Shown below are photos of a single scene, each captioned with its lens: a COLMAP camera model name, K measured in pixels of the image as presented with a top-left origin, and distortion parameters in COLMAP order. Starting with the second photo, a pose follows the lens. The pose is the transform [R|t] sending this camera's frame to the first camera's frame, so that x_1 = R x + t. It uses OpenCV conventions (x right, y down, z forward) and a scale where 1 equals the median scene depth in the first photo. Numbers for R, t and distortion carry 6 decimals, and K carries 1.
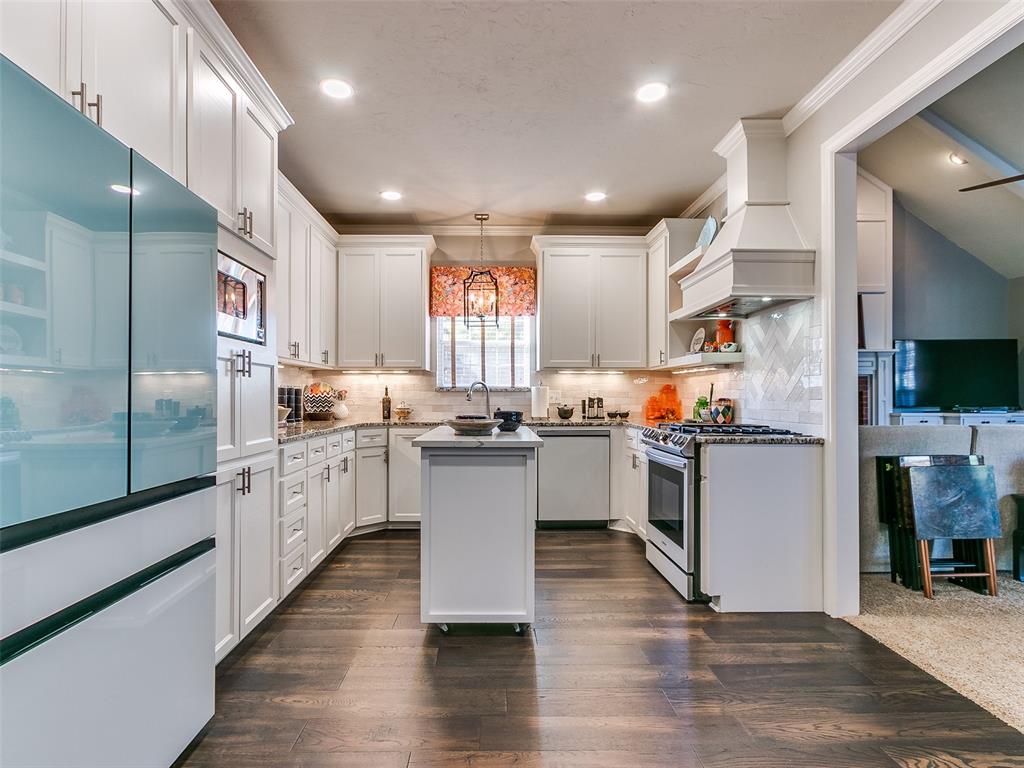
lens RADIAL K [[551.2, 0, 509.7], [0, 551.2, 390.2], [0, 0, 1]] dist [0.000875, 0.002711]
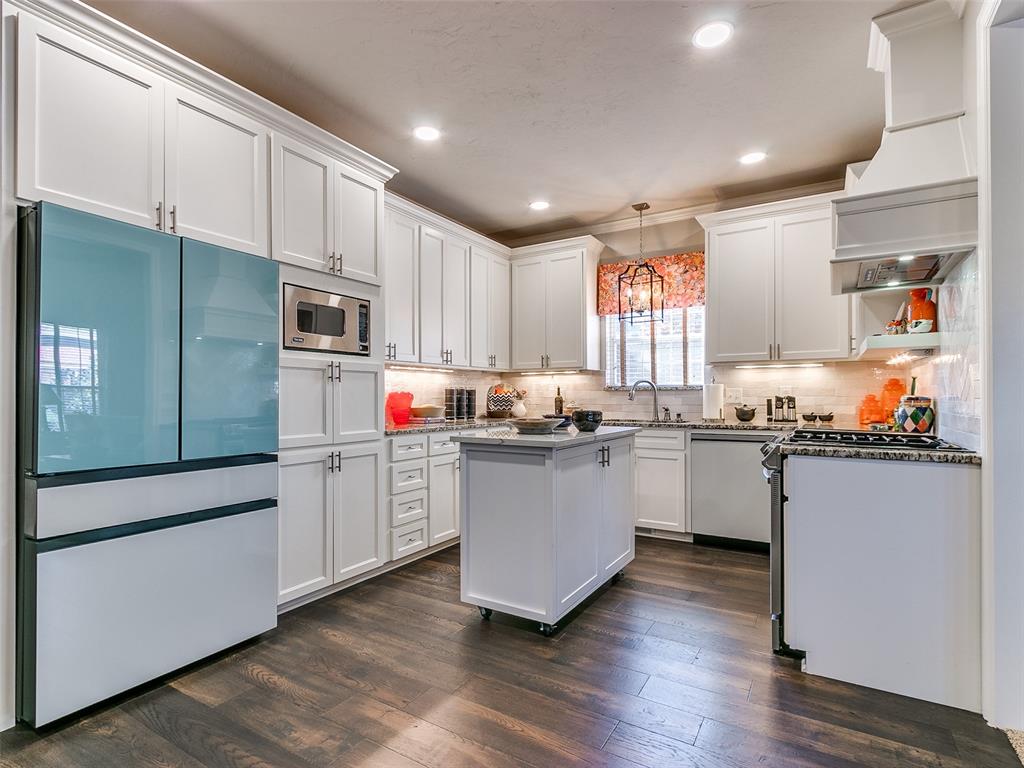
lens RADIAL K [[551.2, 0, 479.3], [0, 551.2, 391.3], [0, 0, 1]] dist [0.000875, 0.002711]
pose [[0.824603, -0.009276, -0.565636, 0.253346], [0.011094, 0.999938, -0.000225, 0.000847], [0.565604, -0.006089, 0.824655, 0.056894]]
